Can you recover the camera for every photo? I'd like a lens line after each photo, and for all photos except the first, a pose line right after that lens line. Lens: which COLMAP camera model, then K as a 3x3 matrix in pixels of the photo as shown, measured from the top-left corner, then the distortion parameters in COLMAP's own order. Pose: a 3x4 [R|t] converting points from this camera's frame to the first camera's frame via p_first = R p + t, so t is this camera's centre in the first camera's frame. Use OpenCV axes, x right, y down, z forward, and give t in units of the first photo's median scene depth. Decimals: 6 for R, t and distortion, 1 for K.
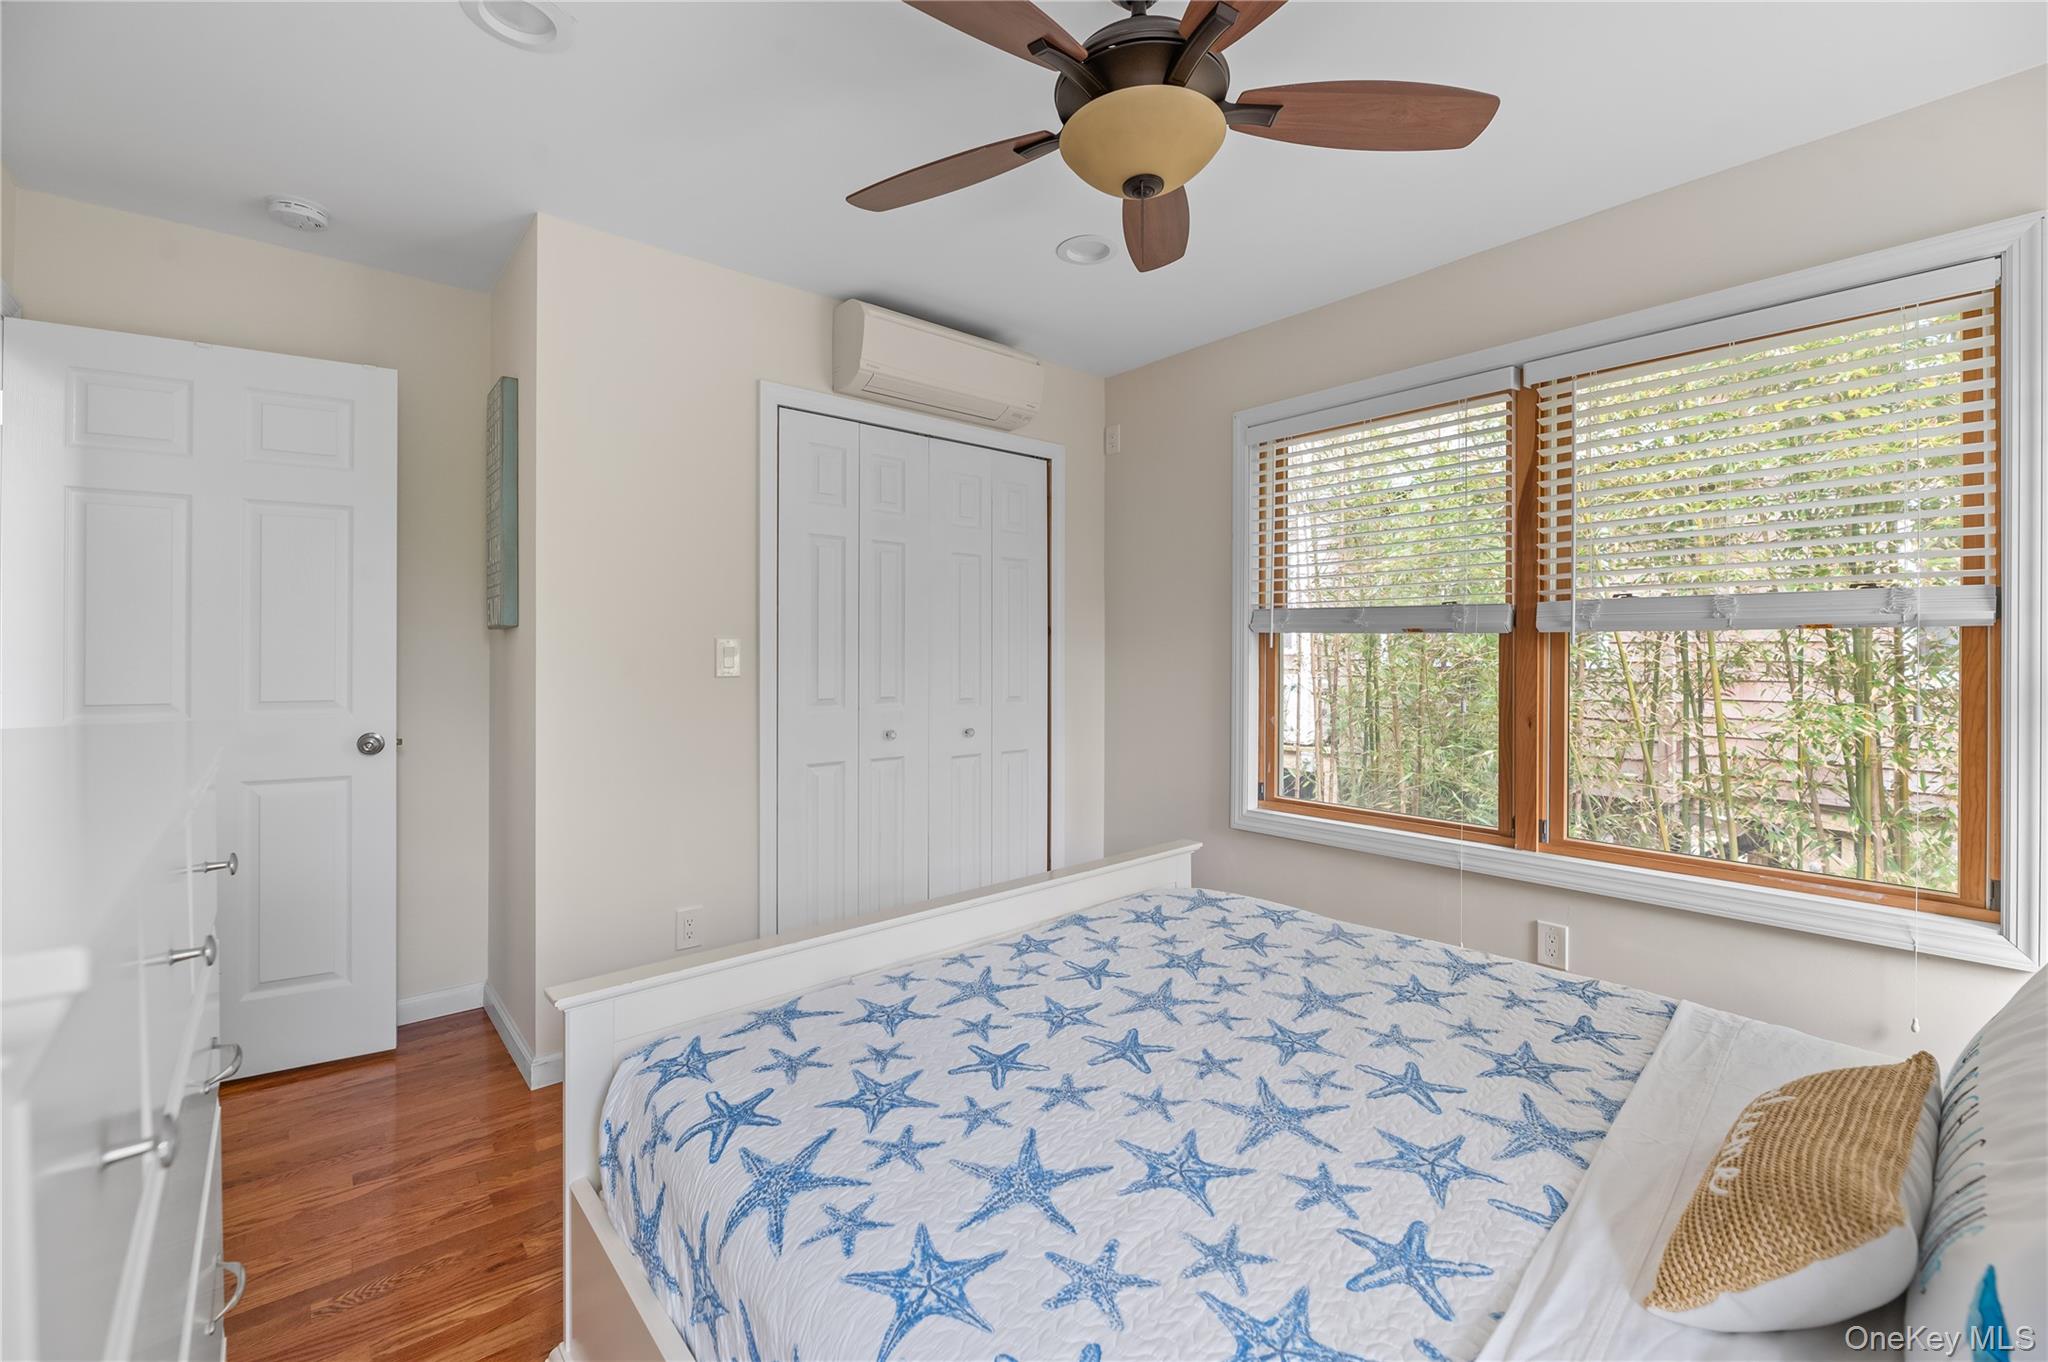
lens RADIAL K [[867.6, 0, 1022.9], [0, 867.6, 648.2], [0, 0, 1]] dist [-0.000650, -0.000036]
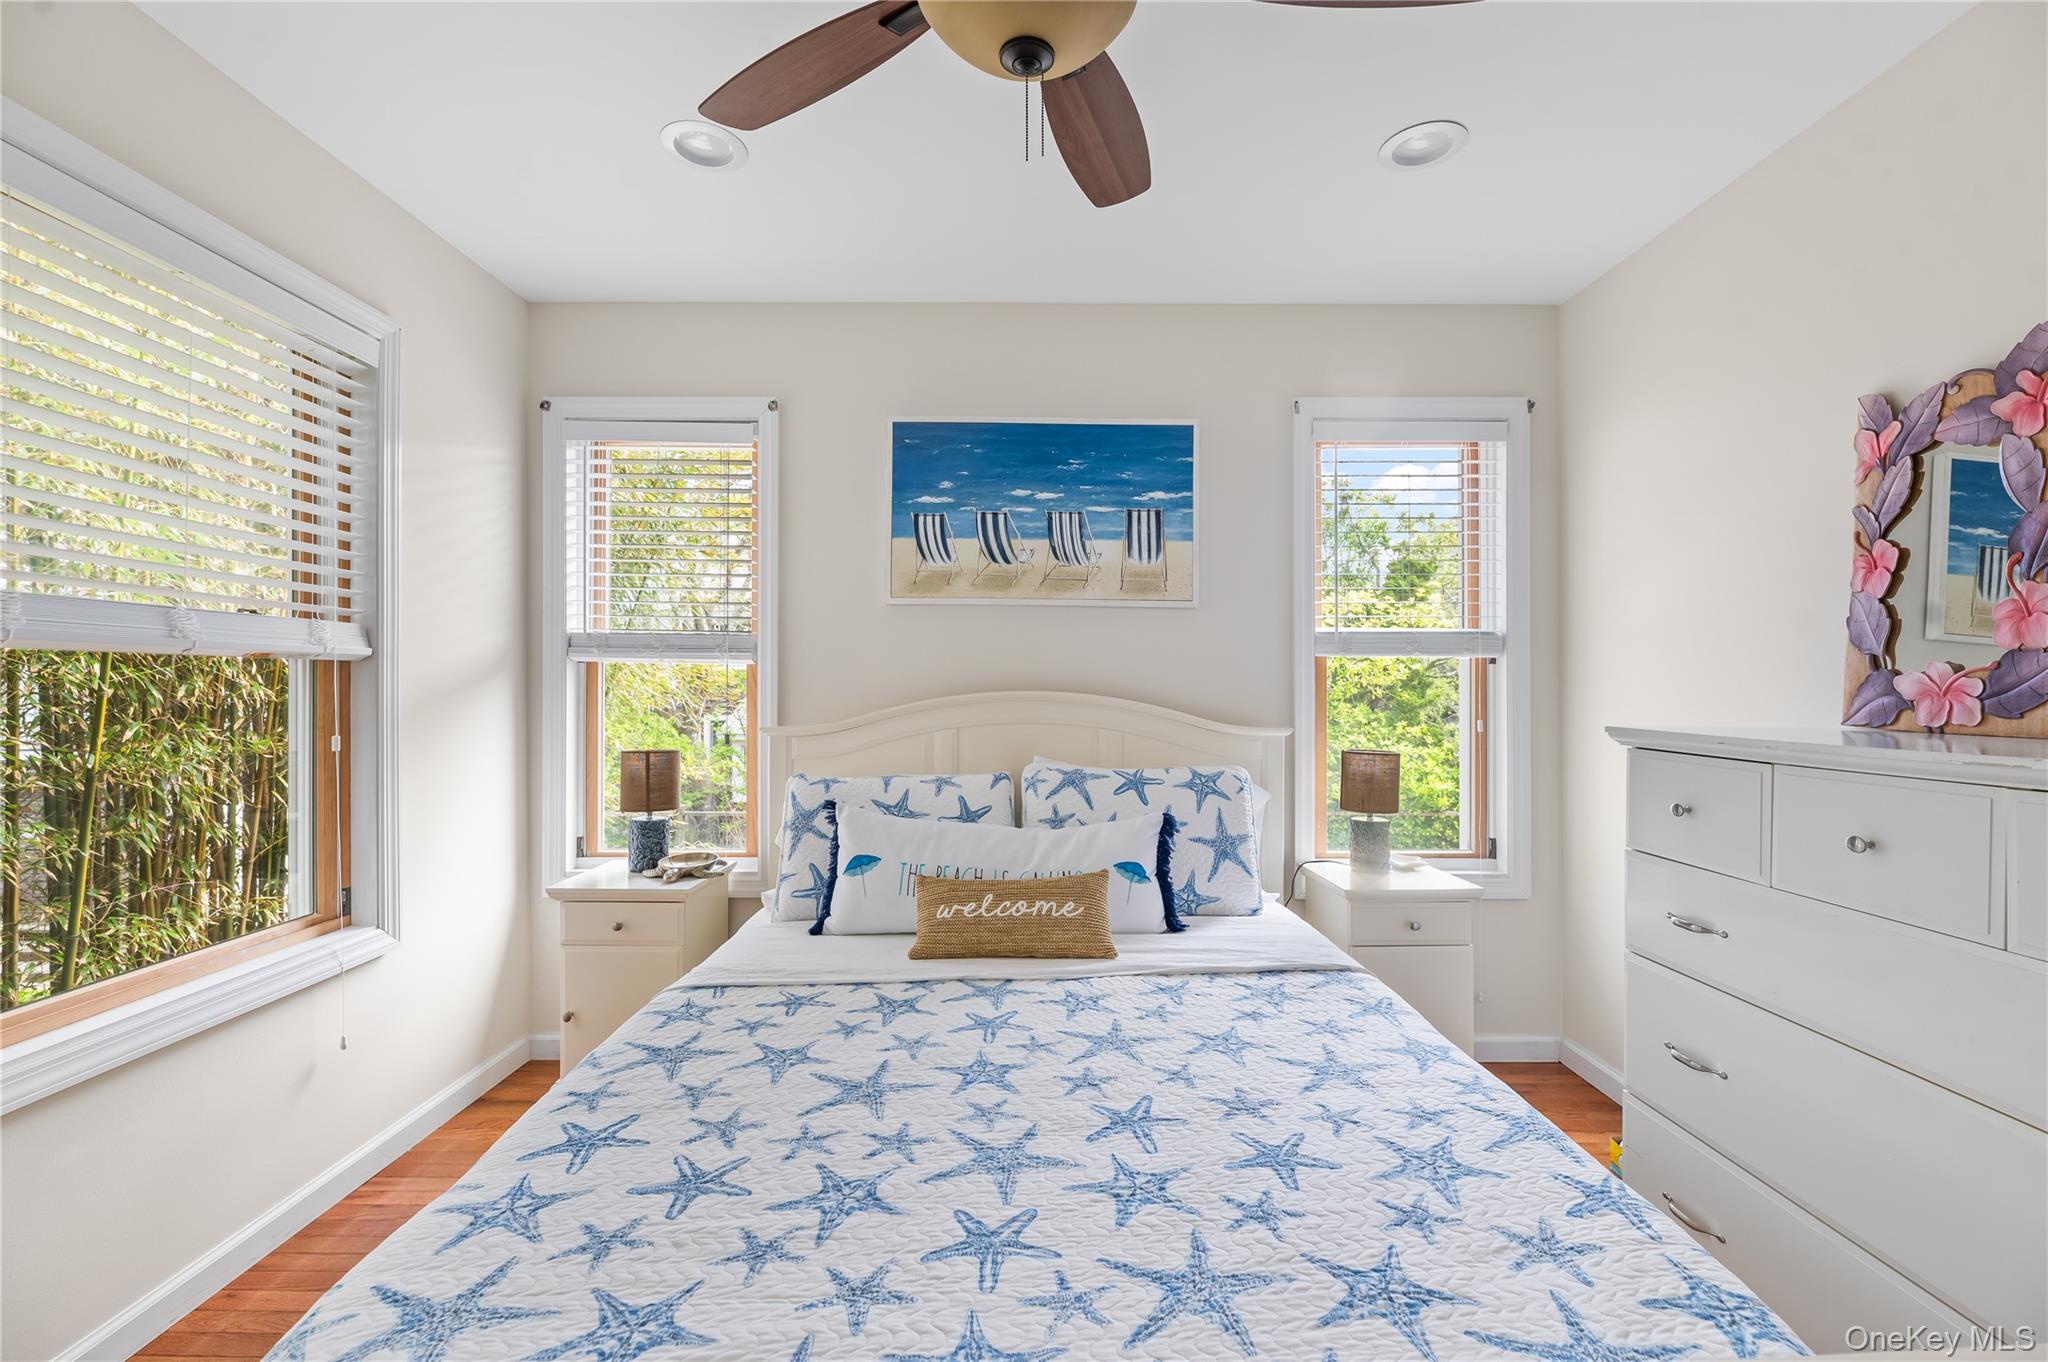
lens RADIAL K [[848.6, 0, 1052.7], [0, 848.6, 696.0], [0, 0, 1]] dist [-0.002473, -0.000345]
pose [[-0.769747, -0.008678, 0.638290, -0.351682], [-0.001646, 0.999931, 0.011610, 0.007513], [-0.638347, 0.007886, -0.769709, 1.610965]]
